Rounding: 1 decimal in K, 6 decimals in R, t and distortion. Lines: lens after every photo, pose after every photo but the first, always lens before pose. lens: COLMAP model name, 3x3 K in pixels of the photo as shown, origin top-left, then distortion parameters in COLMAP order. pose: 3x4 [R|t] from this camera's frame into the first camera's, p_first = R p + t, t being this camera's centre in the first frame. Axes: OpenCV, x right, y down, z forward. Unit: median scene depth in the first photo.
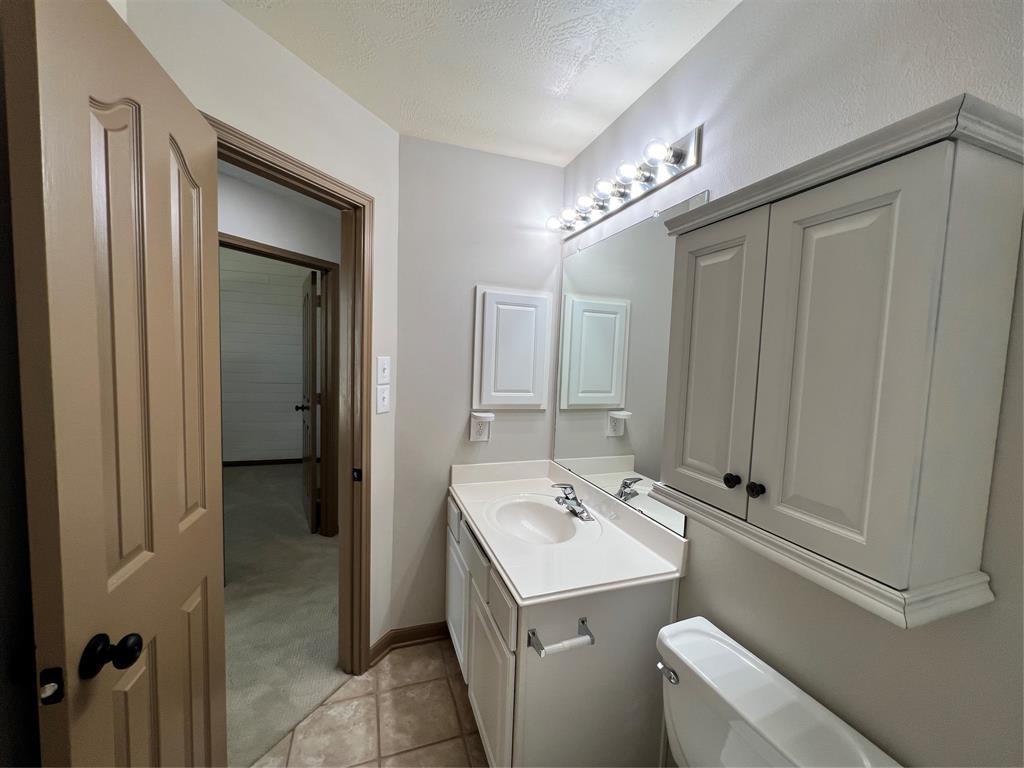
lens RADIAL K [[406.9, 0, 512.0], [0, 406.9, 380.6], [0, 0, 1]] dist [0.002927, -0.000379]
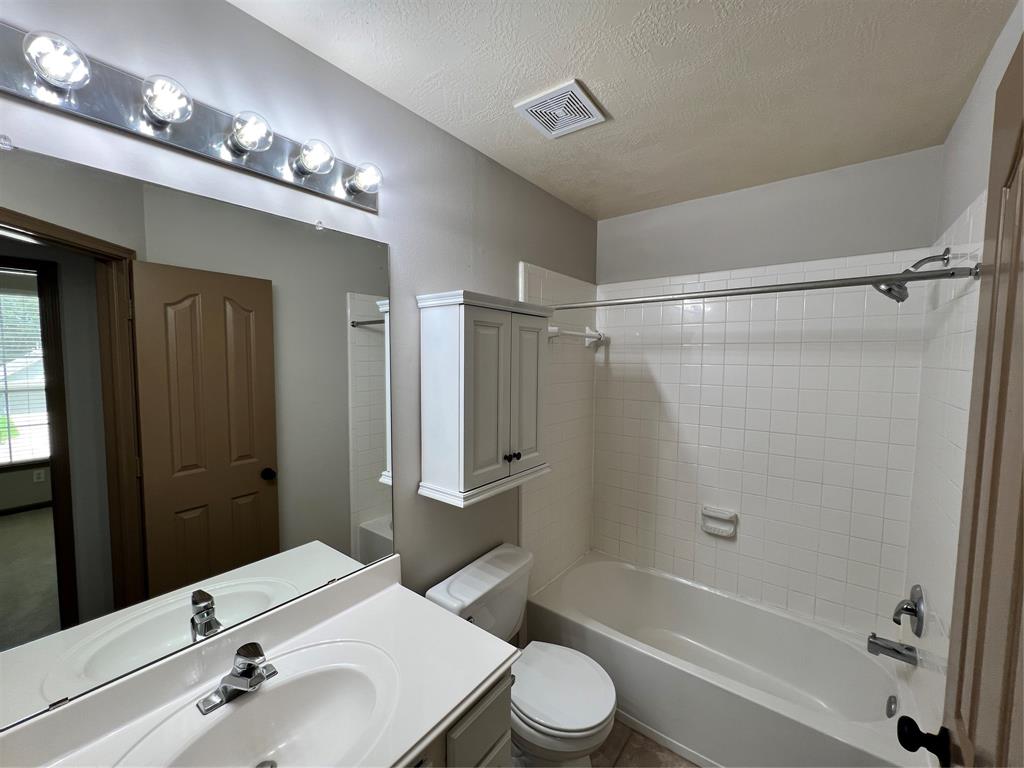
lens RADIAL K [[406.9, 0, 514.2], [0, 406.9, 387.6], [0, 0, 1]] dist [0.002927, -0.000379]
pose [[-0.541686, -0.098439, 0.834797, -0.969341], [0.025238, 0.990767, 0.133207, -0.314187], [-0.840202, 0.093225, -0.534200, 1.926534]]
